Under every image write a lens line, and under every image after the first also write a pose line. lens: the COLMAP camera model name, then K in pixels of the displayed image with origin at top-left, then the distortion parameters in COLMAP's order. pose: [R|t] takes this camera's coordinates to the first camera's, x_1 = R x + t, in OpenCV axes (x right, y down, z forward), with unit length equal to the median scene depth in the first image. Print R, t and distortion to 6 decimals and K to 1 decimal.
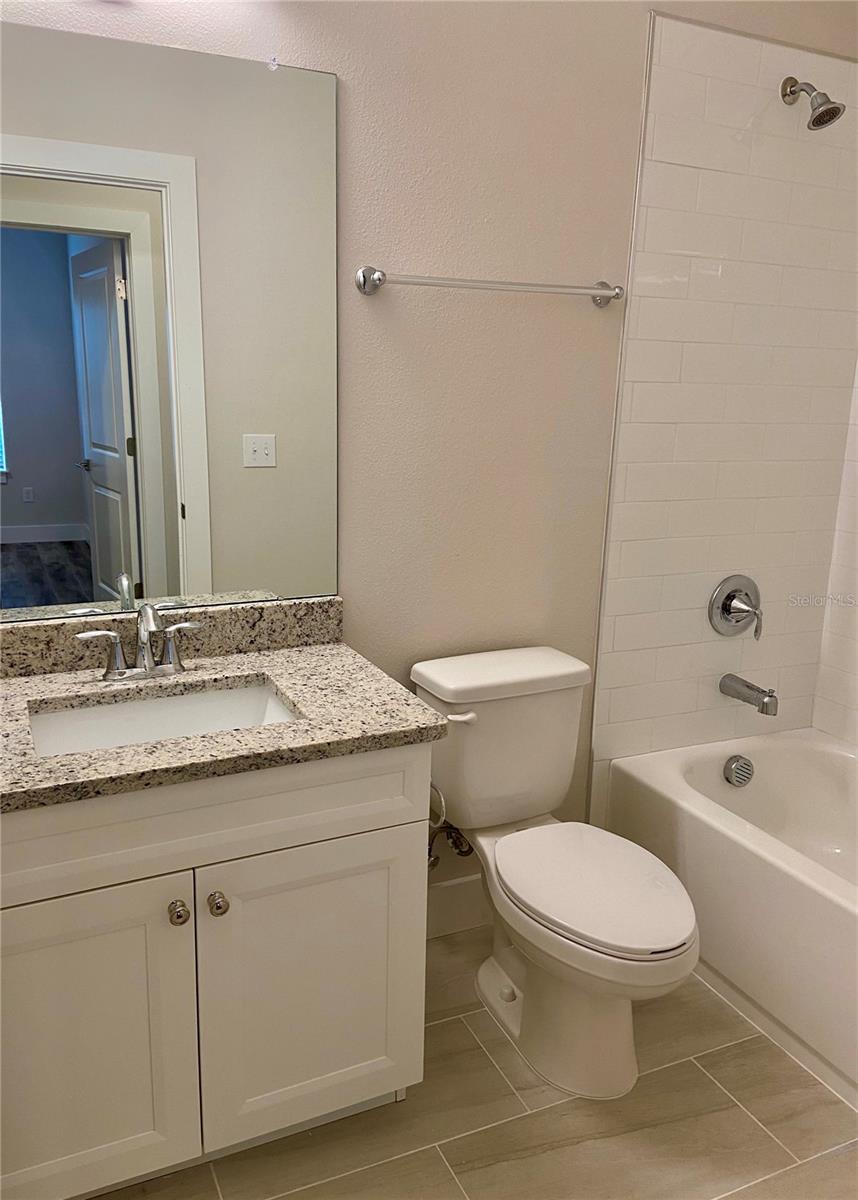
lens RADIAL K [[976.6, 0, 429.0], [0, 976.6, 600.0], [0, 0, 1]] dist [0.031047, 0.000375]
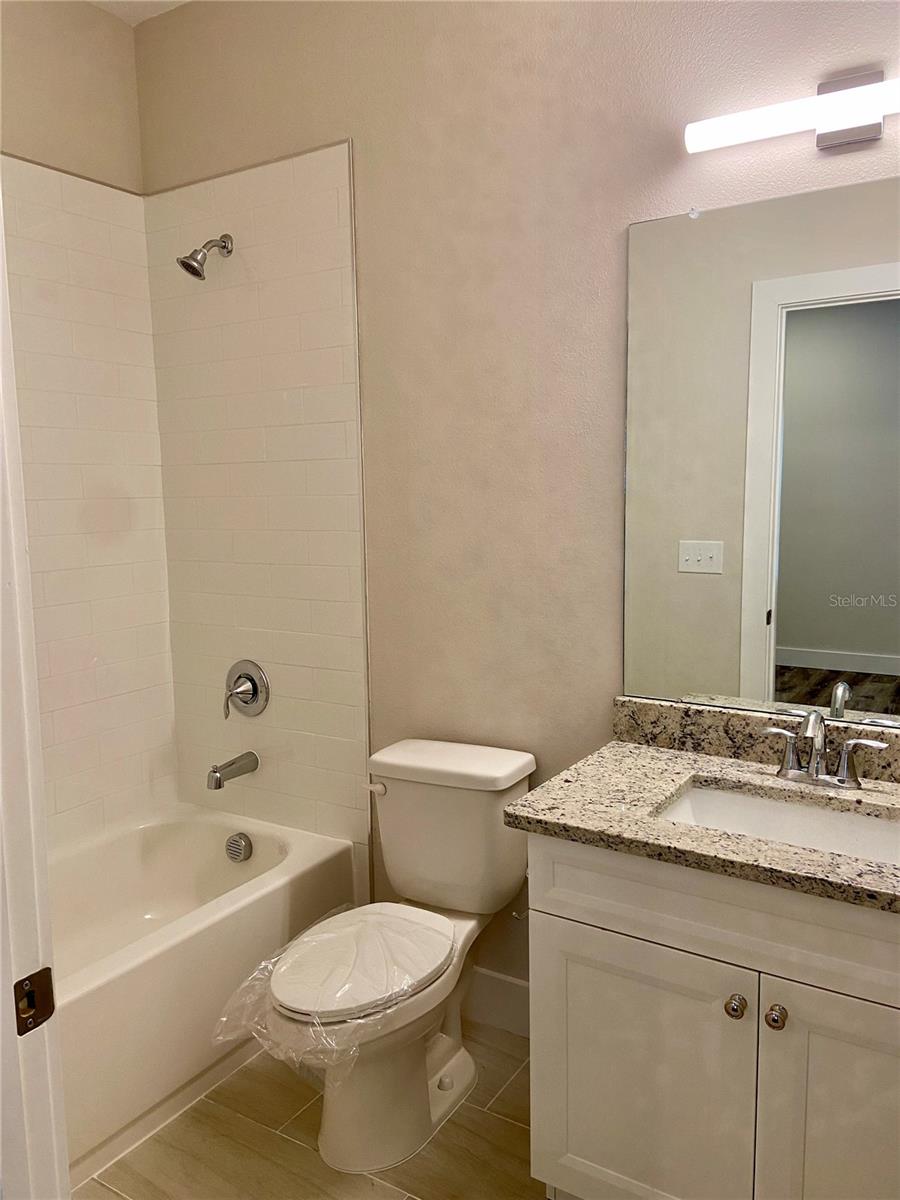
lens RADIAL K [[906.3, 0, 449.2], [0, 906.3, 606.2], [0, 0, 1]] dist [0.003315, -0.003578]
pose [[0.535401, 0.081214, -0.840685, 0.314617], [-0.171076, 0.985162, -0.013781, -0.027310], [0.827091, 0.151199, 0.541350, 0.157548]]
